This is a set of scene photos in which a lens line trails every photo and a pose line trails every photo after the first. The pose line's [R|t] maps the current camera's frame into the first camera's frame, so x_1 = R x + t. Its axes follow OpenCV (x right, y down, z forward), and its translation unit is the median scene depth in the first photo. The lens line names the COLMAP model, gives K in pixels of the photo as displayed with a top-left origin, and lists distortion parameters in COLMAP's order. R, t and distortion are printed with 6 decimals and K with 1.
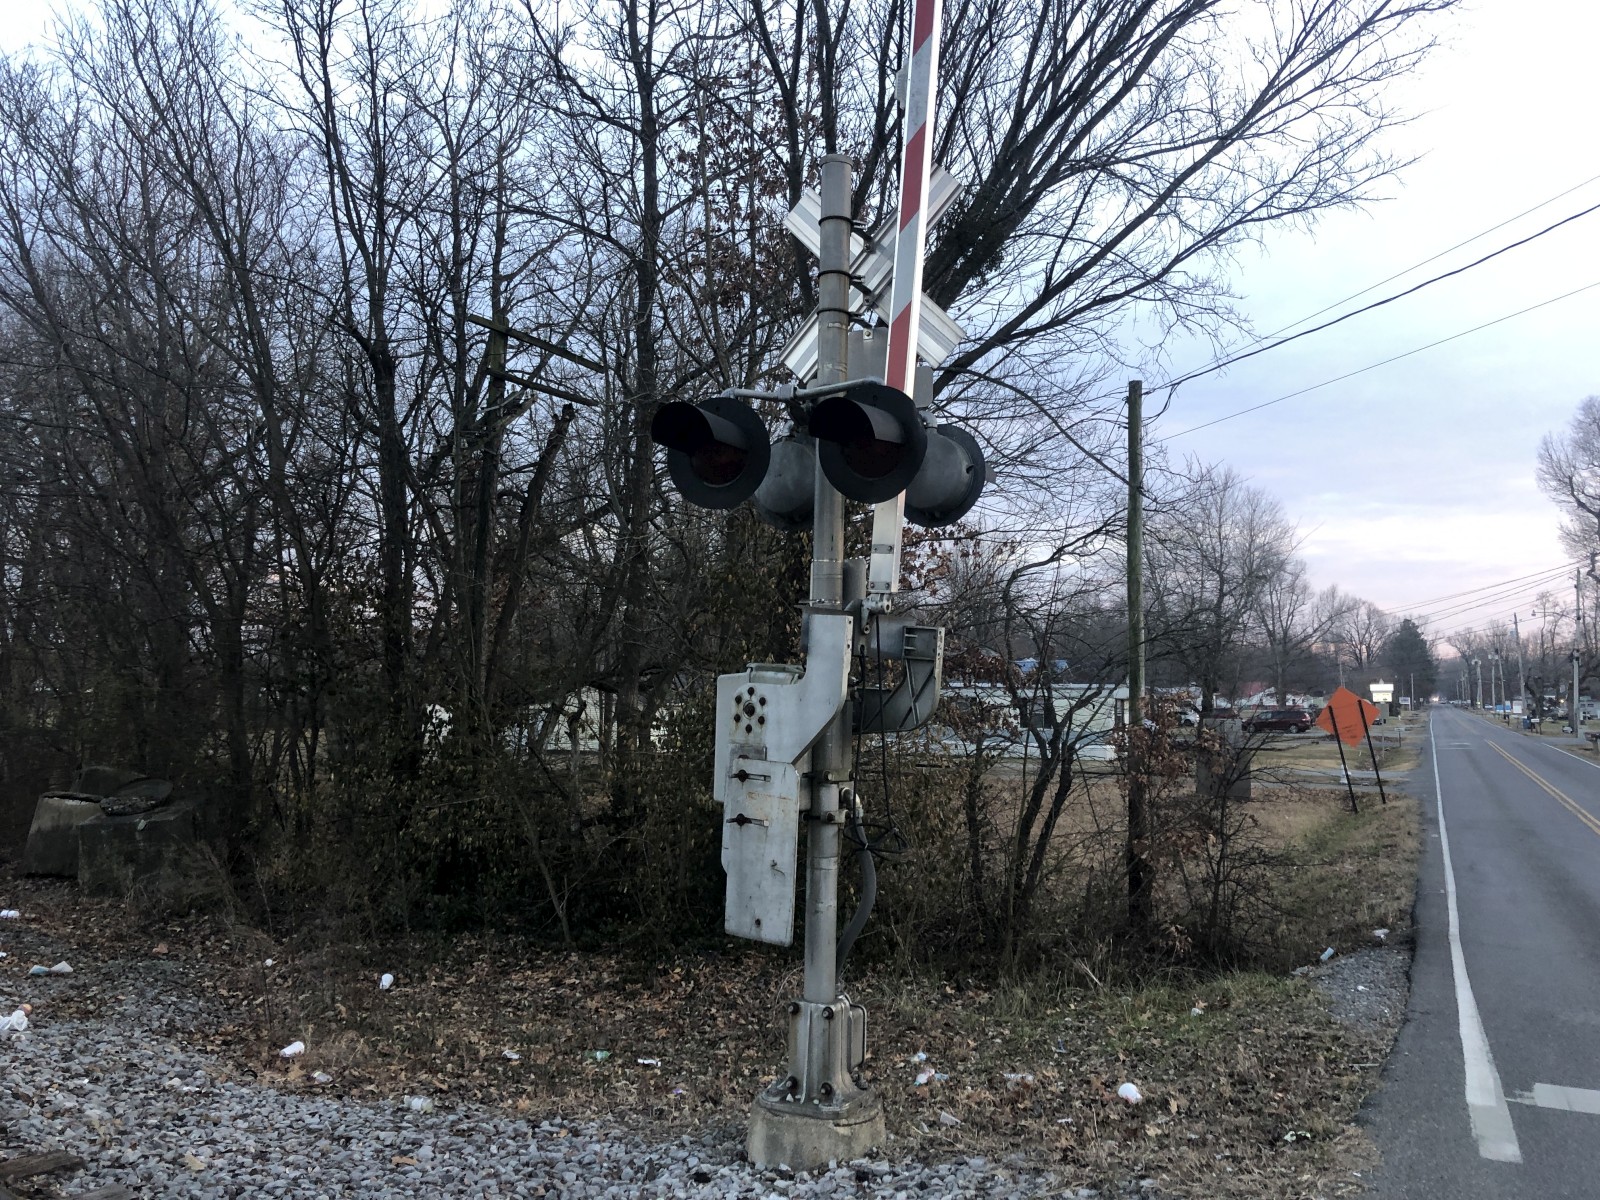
lens RADIAL K [[1289.3, 0, 800.8], [0, 1289.3, 601.5], [0, 0, 1]] dist [0.045118, -0.058216]
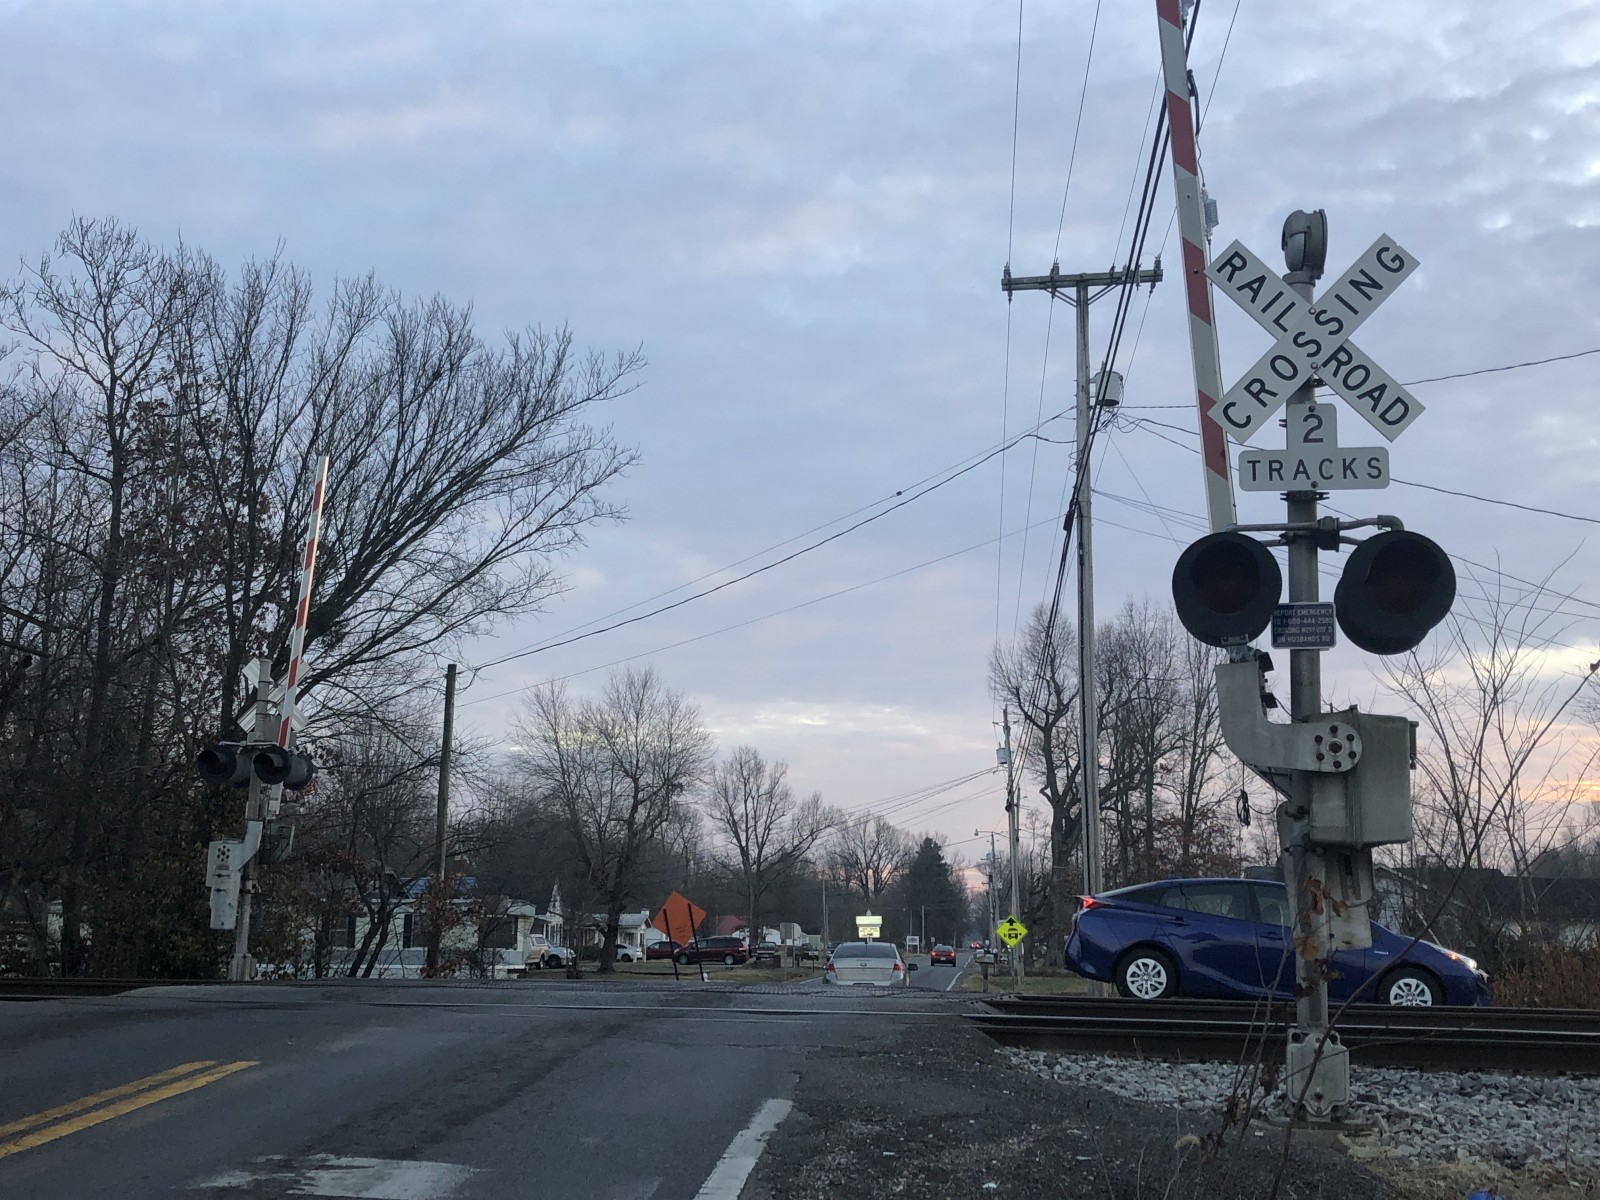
lens RADIAL K [[1858.8, 0, 801.6], [0, 1858.8, 599.3], [0, 0, 1]] dist [0.056204, 0.000000]
pose [[0.936613, 0.066836, 0.343931, -0.010788], [-0.029523, 0.993201, -0.112608, -0.001536], [-0.349119, 0.095316, 0.932218, -0.102965]]
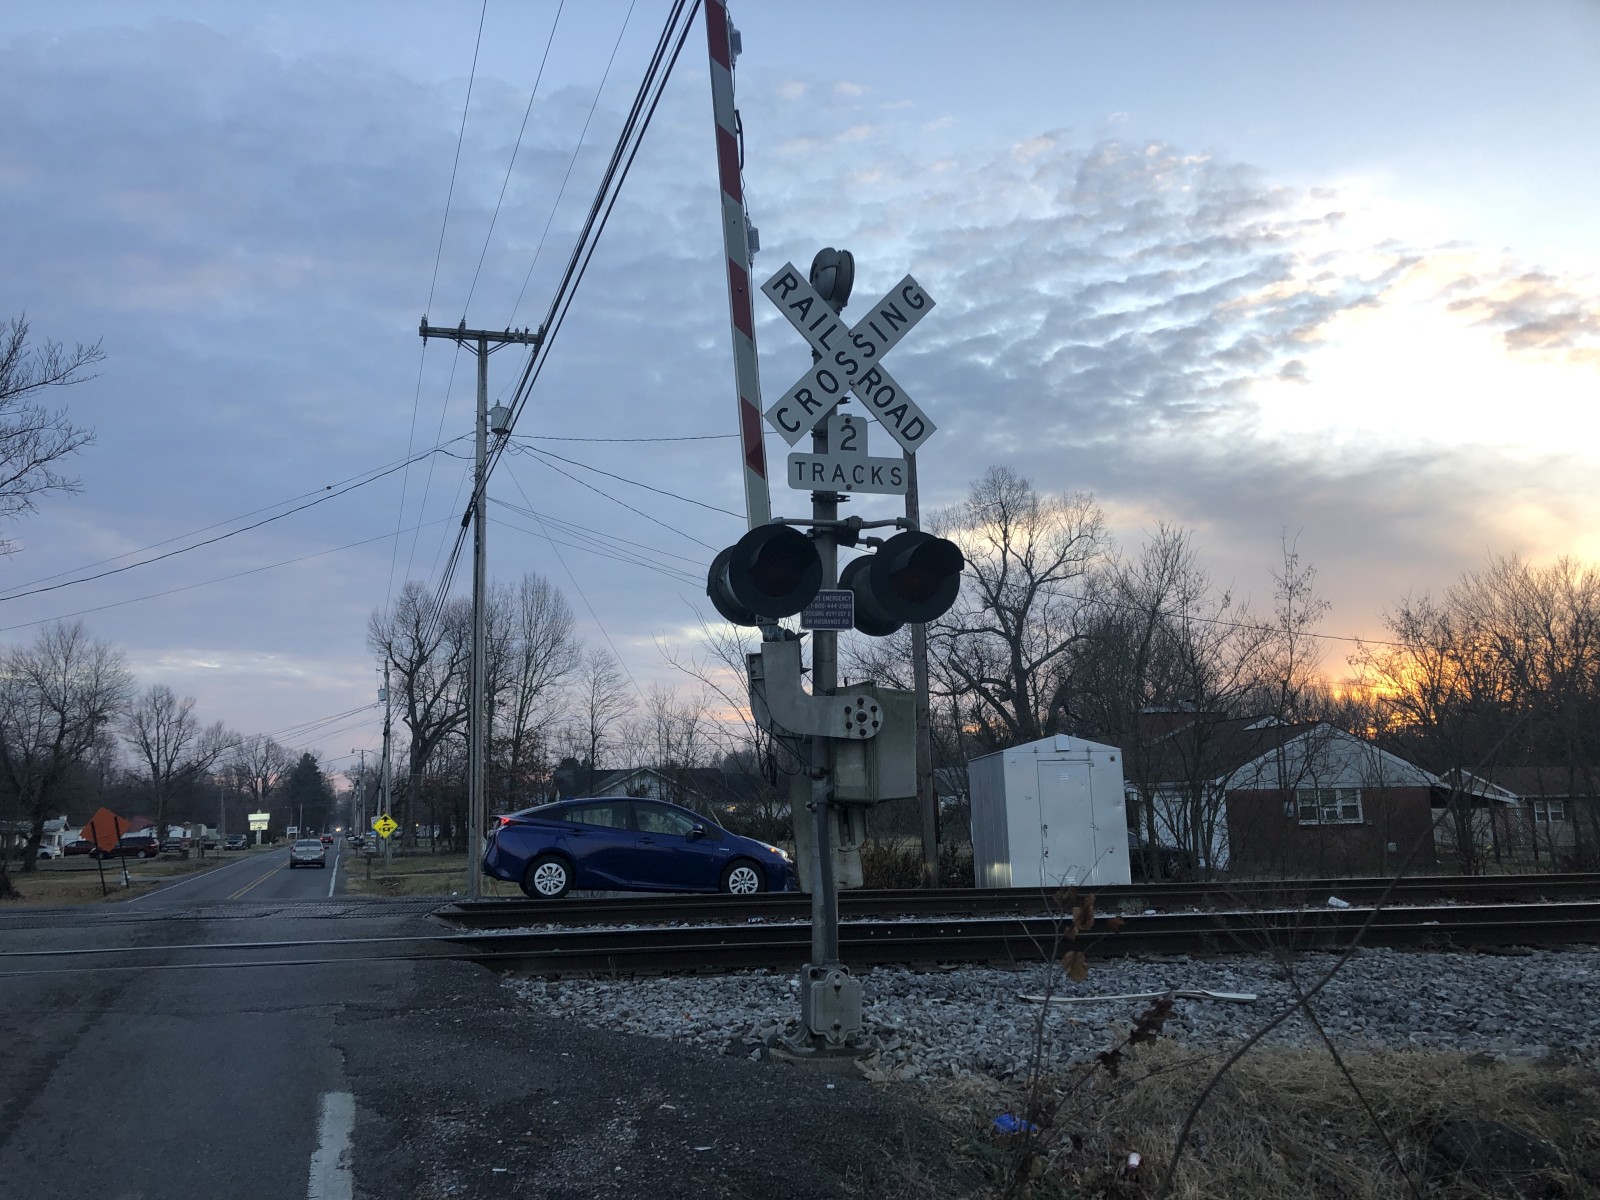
lens RADIAL K [[1289.3, 0, 805.2], [0, 1289.3, 608.5], [0, 0, 1]] dist [0.045118, -0.058216]
pose [[0.703559, 0.088427, 0.705114, -0.009137], [-0.020146, 0.994311, -0.104593, -0.002695], [-0.710351, 0.059382, 0.701338, -0.088418]]
